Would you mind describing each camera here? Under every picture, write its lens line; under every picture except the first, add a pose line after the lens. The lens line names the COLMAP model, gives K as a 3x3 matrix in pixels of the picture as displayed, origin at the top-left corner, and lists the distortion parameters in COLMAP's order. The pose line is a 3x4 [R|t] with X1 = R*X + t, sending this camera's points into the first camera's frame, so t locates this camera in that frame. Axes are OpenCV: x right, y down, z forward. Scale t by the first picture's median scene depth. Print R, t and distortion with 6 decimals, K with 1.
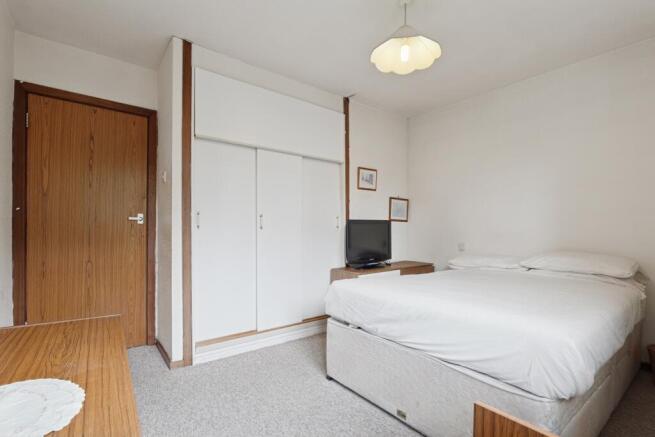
lens RADIAL K [[309.2, 0, 329.5], [0, 309.2, 230.6], [0, 0, 1]] dist [-0.001943, -0.000298]
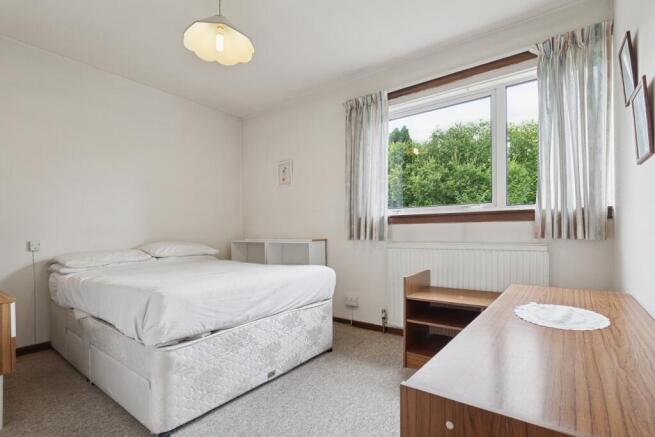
lens RADIAL K [[309.2, 0, 329.5], [0, 309.2, 230.6], [0, 0, 1]] dist [-0.001943, -0.000298]
pose [[-0.265363, 0.006646, 0.964126, -0.896168], [0.001238, 0.999978, -0.006553, 0.047240], [-0.964148, -0.000545, -0.265365, 1.014022]]
